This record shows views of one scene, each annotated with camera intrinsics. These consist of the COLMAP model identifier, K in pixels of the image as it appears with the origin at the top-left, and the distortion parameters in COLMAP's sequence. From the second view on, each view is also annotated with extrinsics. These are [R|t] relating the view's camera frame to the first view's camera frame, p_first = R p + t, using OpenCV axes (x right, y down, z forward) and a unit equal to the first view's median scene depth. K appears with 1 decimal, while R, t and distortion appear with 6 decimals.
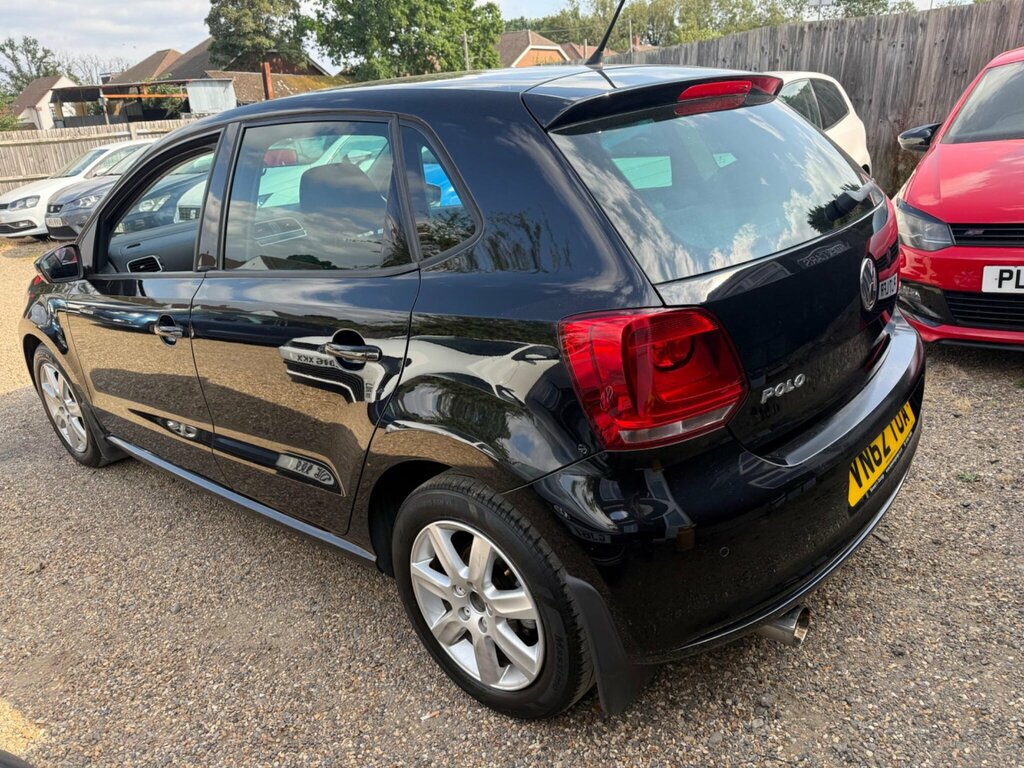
lens RADIAL K [[725.3, 0, 513.8], [0, 725.3, 388.3], [0, 0, 1]] dist [0.005138, -0.012159]
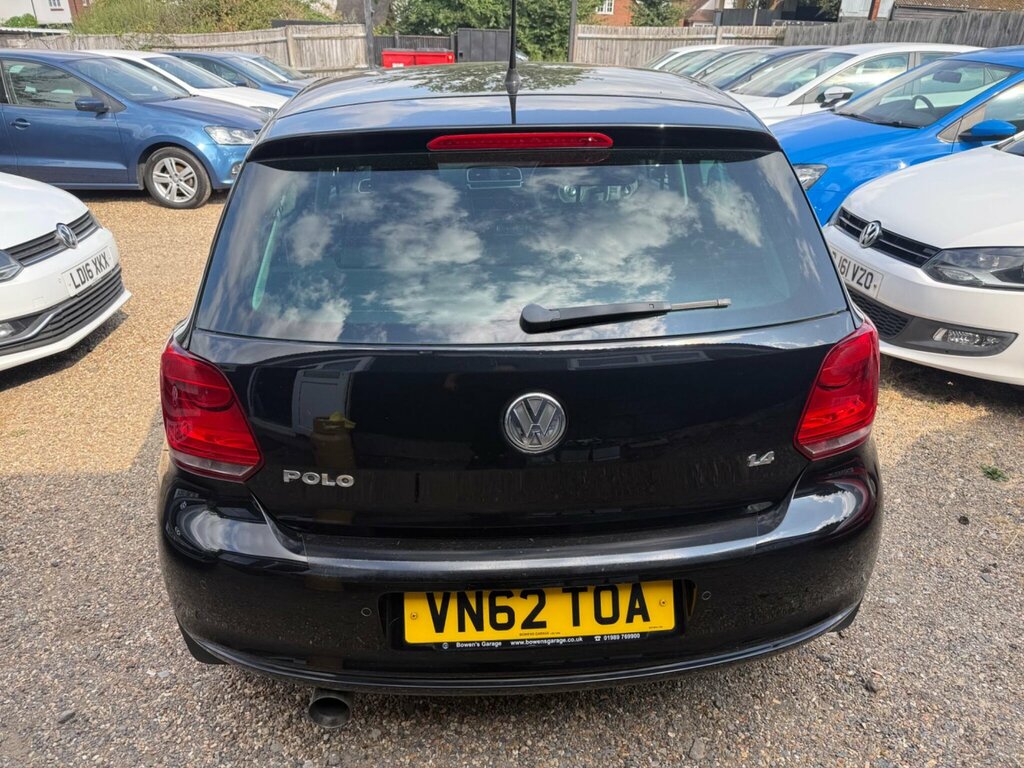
lens RADIAL K [[715.0, 0, 512.2], [0, 715.0, 384.4], [0, 0, 1]] dist [0.015894, -0.021161]
pose [[0.691481, 0.384226, -0.611739, 0.641657], [-0.309097, 0.922754, 0.230182, -0.244744], [0.652927, 0.029920, 0.756830, 0.271559]]
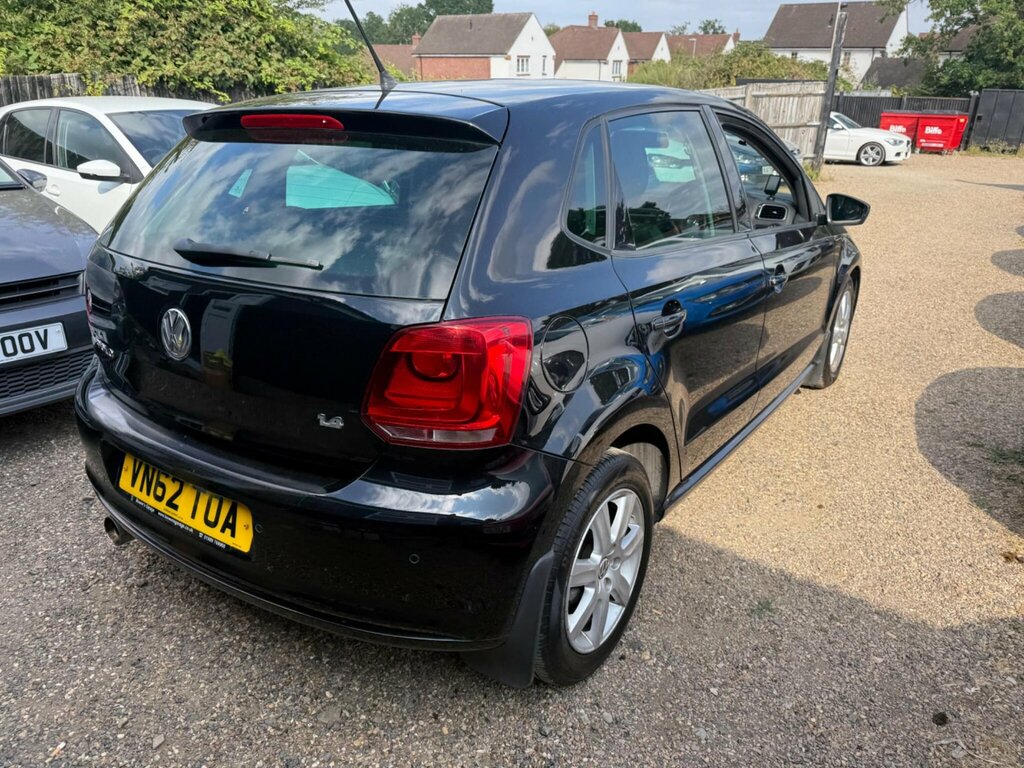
lens RADIAL K [[715.0, 0, 517.3], [0, 715.0, 388.0], [0, 0, 1]] dist [0.015894, -0.021161]
pose [[0.107334, 0.442719, -0.890213, 0.987724], [-0.367804, 0.849544, 0.378147, -0.426978], [0.923688, 0.286836, 0.254019, 0.828839]]
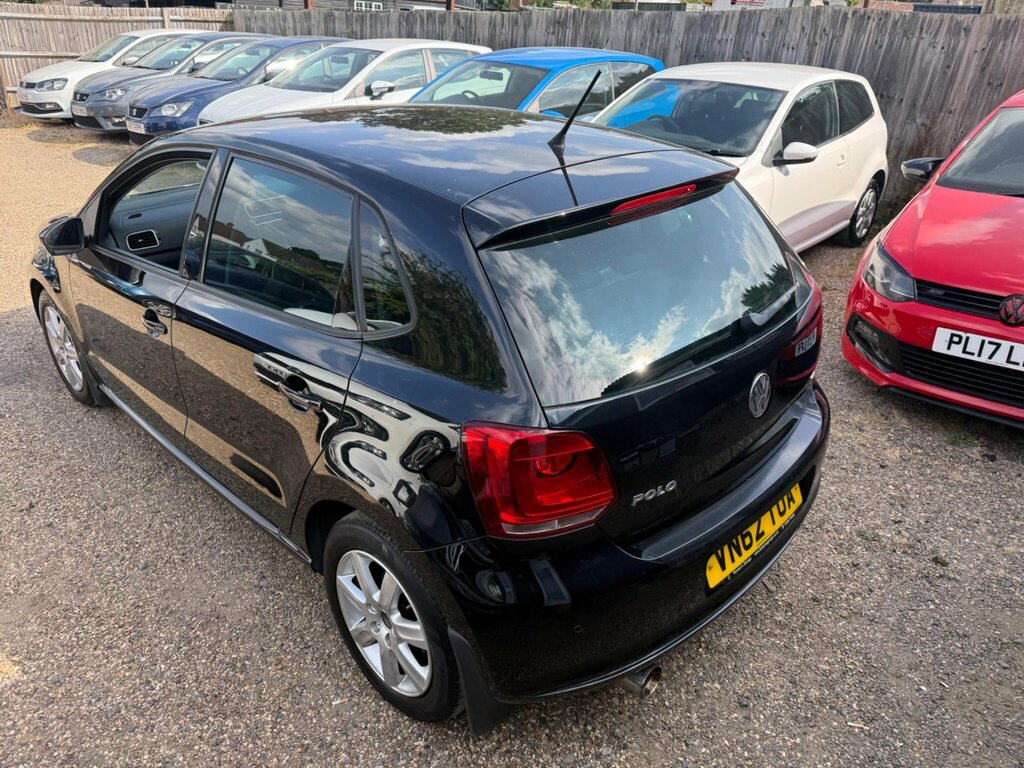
lens RADIAL K [[725.3, 0, 512.2], [0, 725.3, 381.9], [0, 0, 1]] dist [0.005138, -0.012159]
pose [[0.992114, 0.124809, -0.011534, 0.081690], [-0.123043, 0.987334, 0.100156, -0.158404], [0.023888, -0.097947, 0.994905, -0.084708]]
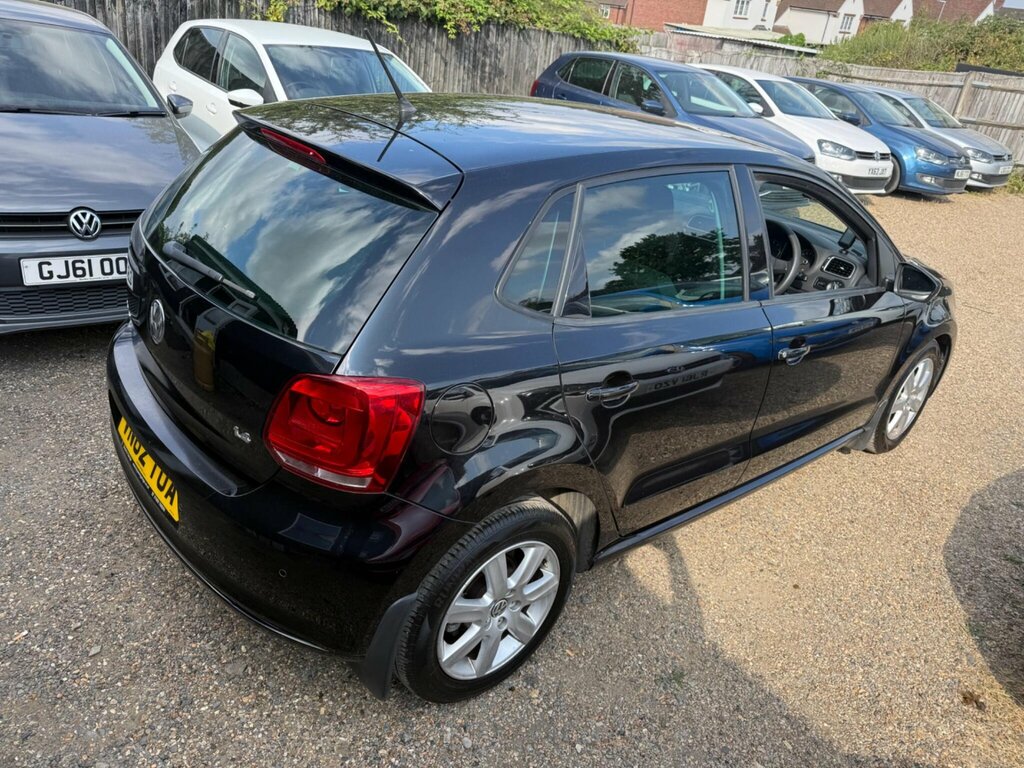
lens RADIAL K [[715.0, 0, 520.3], [0, 715.0, 384.1], [0, 0, 1]] dist [0.015894, -0.021161]
pose [[-0.163125, 0.504780, -0.847695, 0.954806], [-0.445712, 0.728824, 0.519765, -0.620556], [0.880188, 0.462615, 0.106097, 0.980933]]
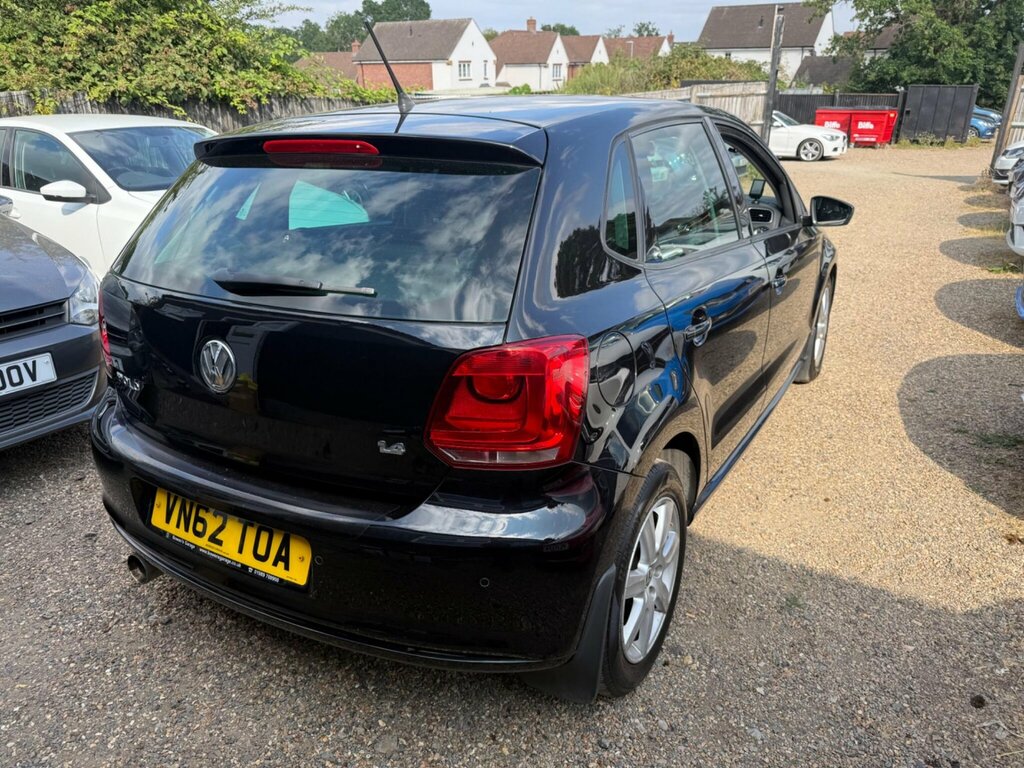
lens RADIAL K [[715.0, 0, 516.0], [0, 715.0, 376.7], [0, 0, 1]] dist [0.015894, -0.021161]
pose [[0.183290, 0.420040, -0.888803, 0.972840], [-0.350421, 0.872646, 0.340139, -0.409789], [0.918482, 0.249111, 0.307138, 0.741812]]
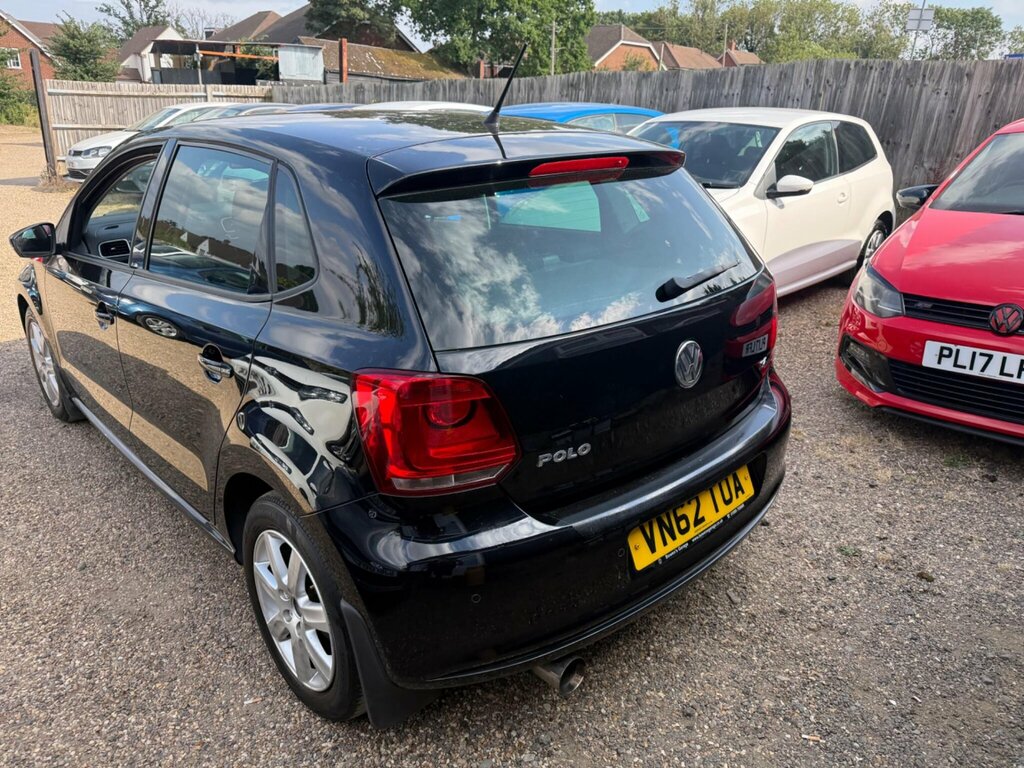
lens RADIAL K [[725.3, 0, 511.3], [0, 725.3, 376.9], [0, 0, 1]] dist [0.005138, -0.012159]
pose [[0.989284, 0.127150, -0.071761, 0.213349], [-0.127122, 0.991875, 0.004963, -0.067143], [0.071809, 0.004212, 0.997410, -0.050831]]
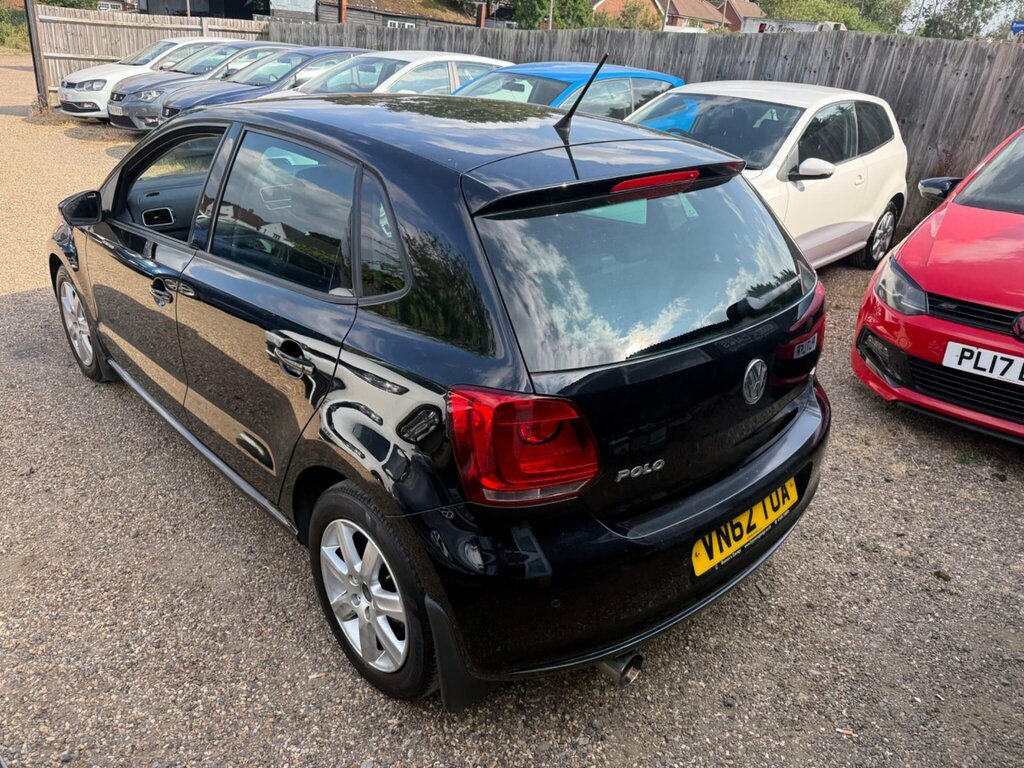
lens RADIAL K [[725.3, 0, 501.3], [0, 725.3, 369.0], [0, 0, 1]] dist [0.005138, -0.012159]
pose [[0.983789, 0.172237, -0.049936, 0.110135], [-0.168996, 0.983591, 0.063163, -0.115839], [0.059996, -0.053700, 0.996753, -0.085520]]
